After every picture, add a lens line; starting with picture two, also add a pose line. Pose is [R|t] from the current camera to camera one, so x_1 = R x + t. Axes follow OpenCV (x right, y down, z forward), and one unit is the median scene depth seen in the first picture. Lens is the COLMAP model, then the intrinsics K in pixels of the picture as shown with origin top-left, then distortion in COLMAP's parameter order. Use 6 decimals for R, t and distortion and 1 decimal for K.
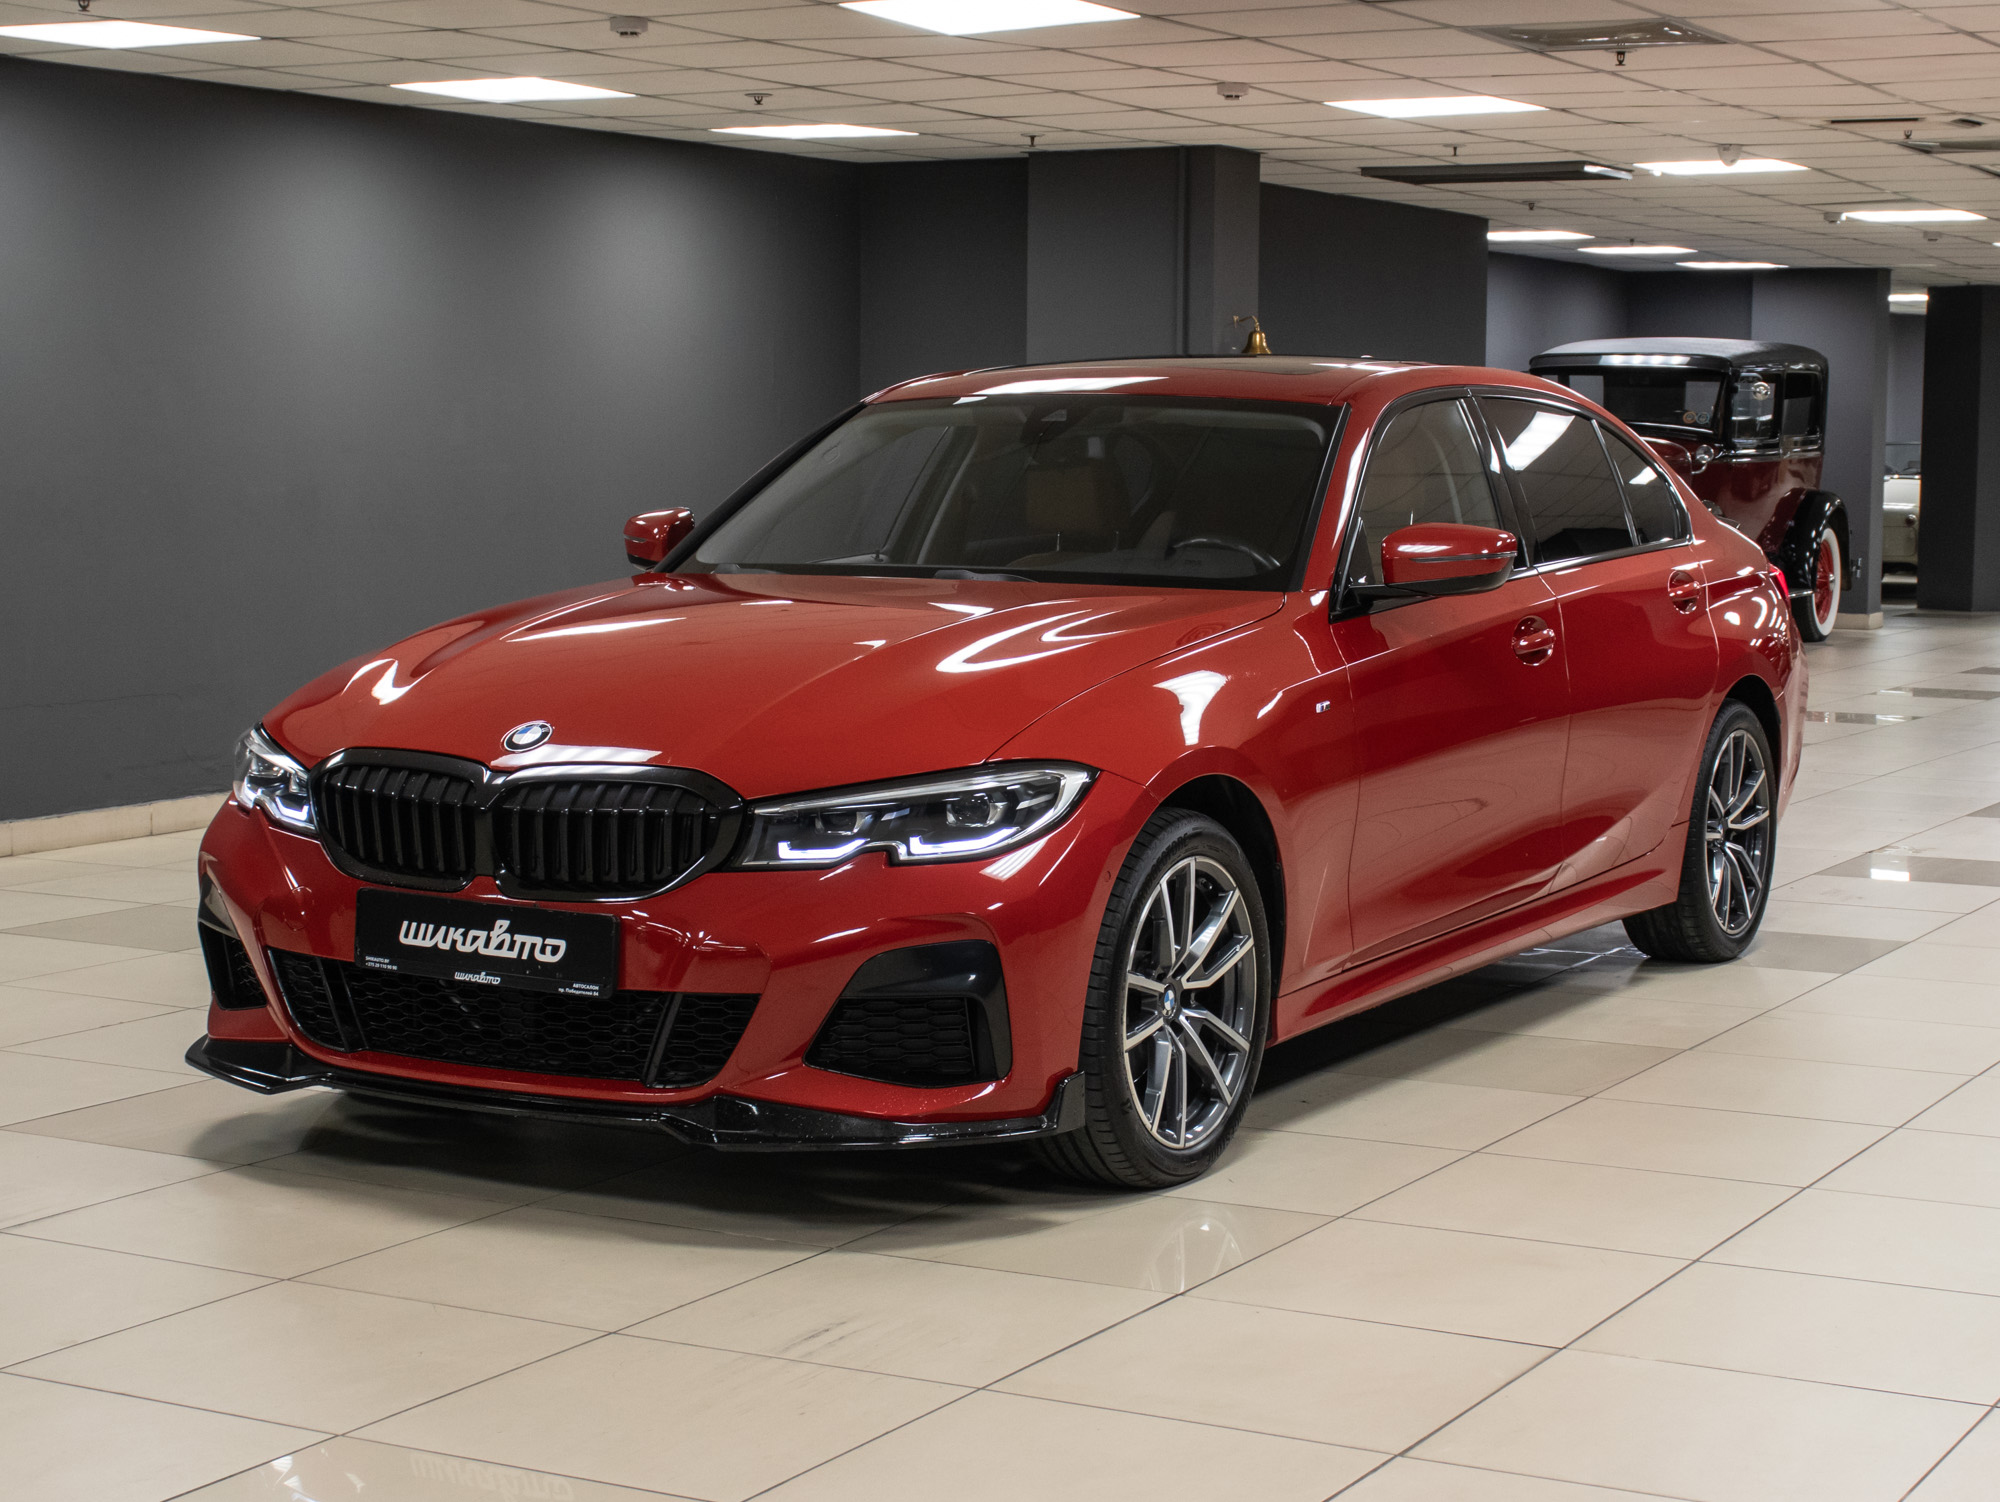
lens RADIAL K [[3464.6, 0, 1000.0], [0, 3464.6, 751.0], [0, 0, 1]] dist [0.009321, 0.148000]
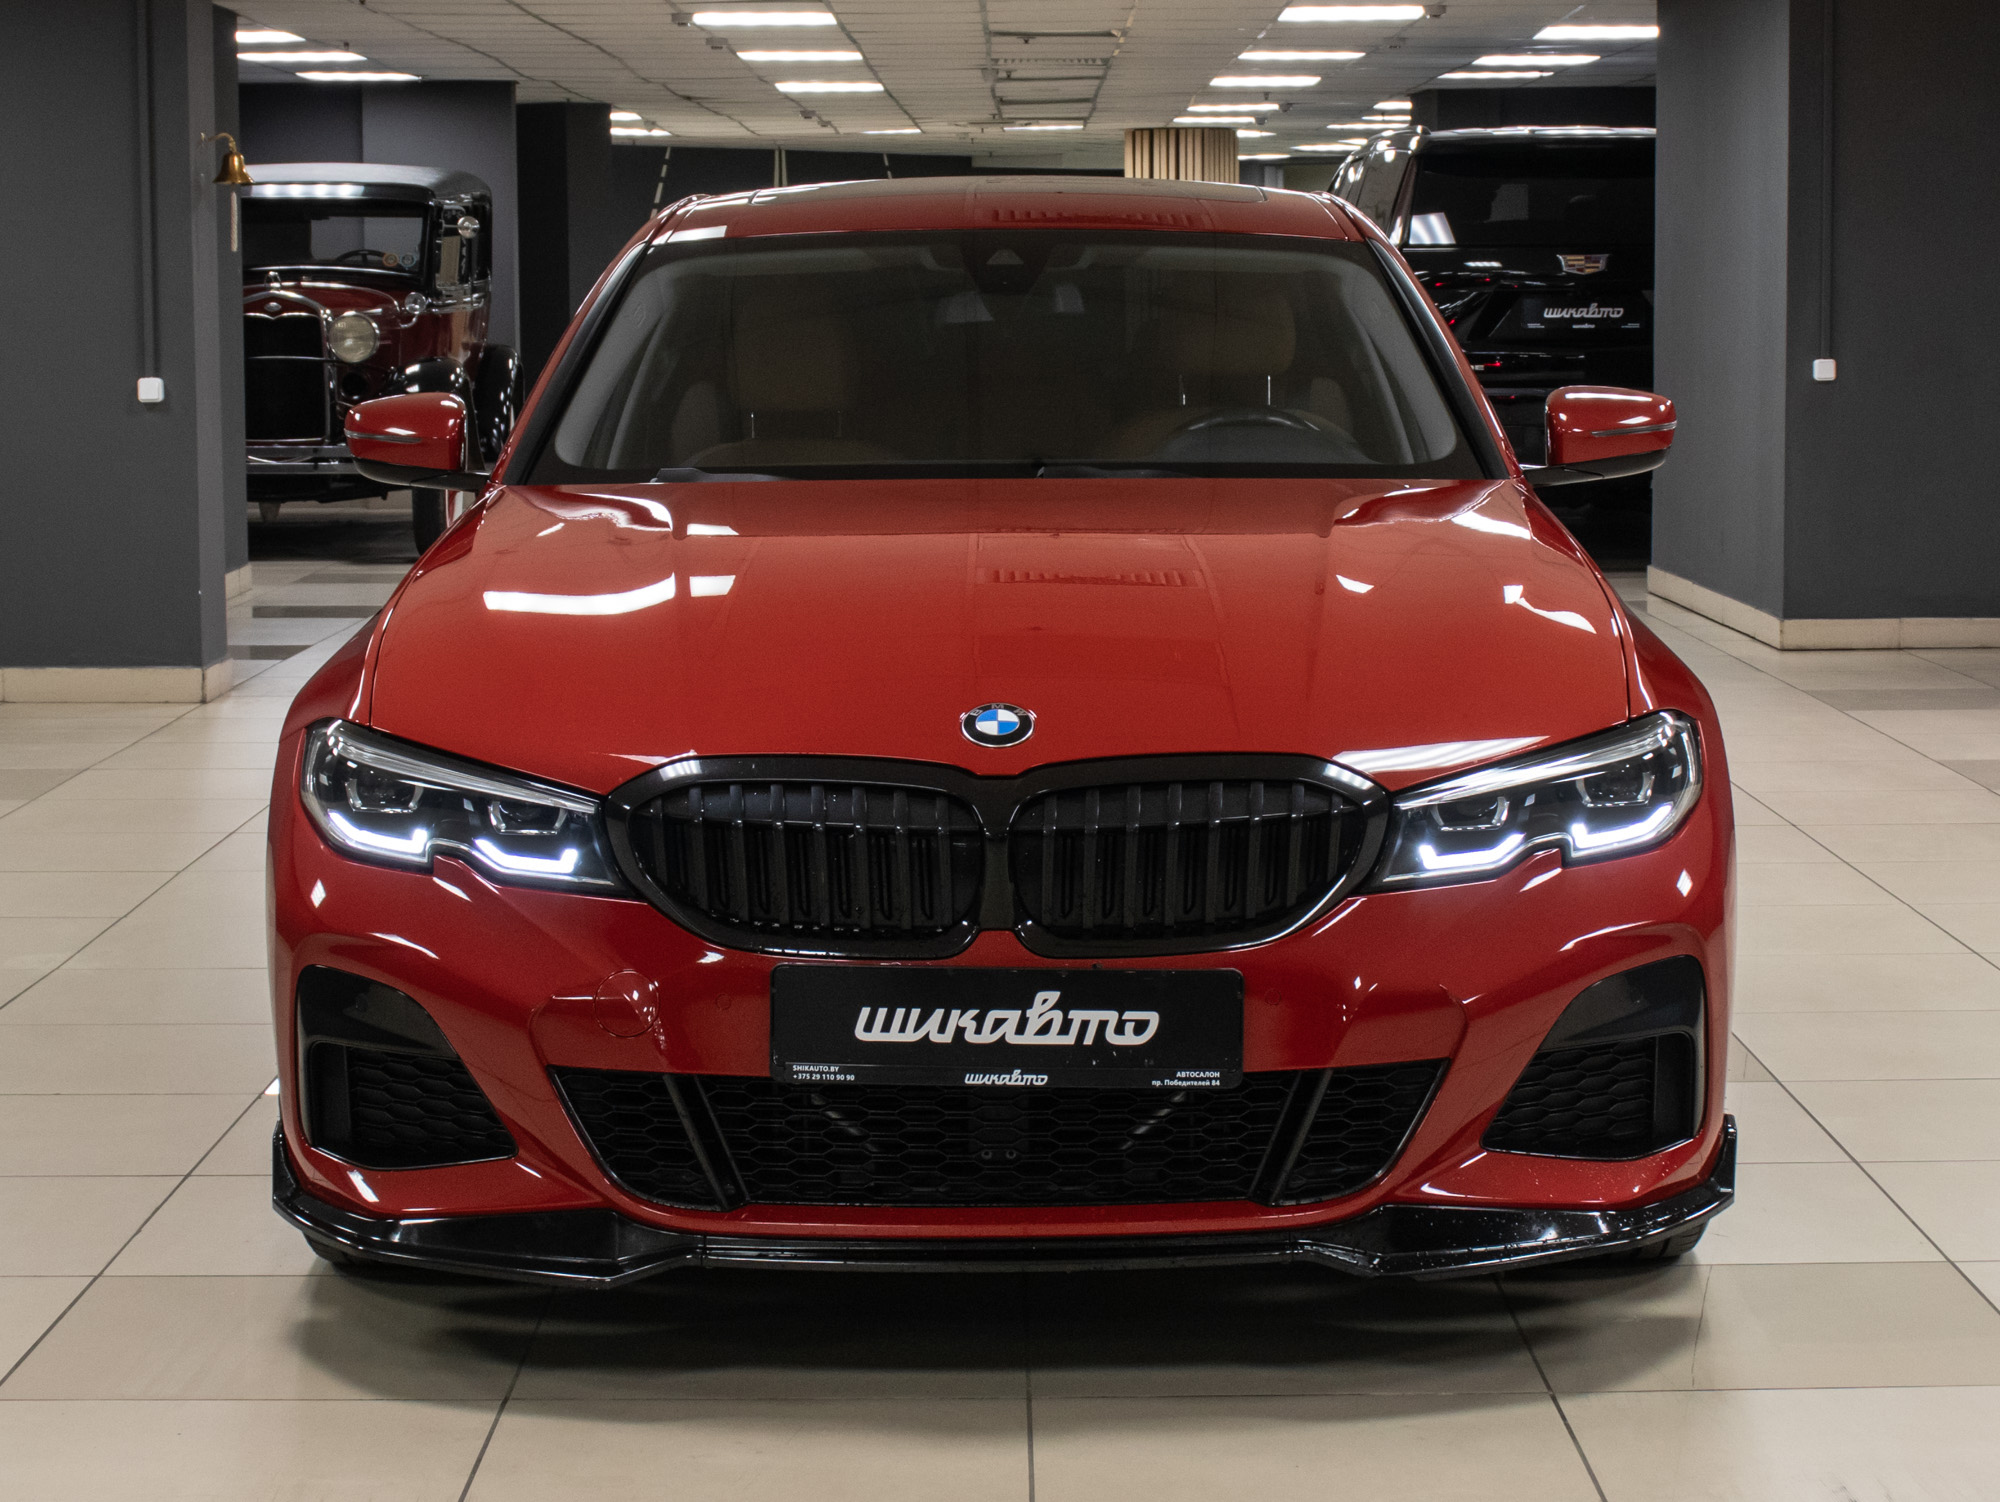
lens RADIAL K [[4081.2, 0, 1000.0], [0, 4081.2, 751.0], [0, 0, 1]] dist [-0.082860, -0.028914]
pose [[0.870275, -0.067983, 0.487851, -0.540282], [0.056411, 0.997669, 0.038396, -0.030152], [-0.489324, -0.005895, 0.872082, 0.298668]]
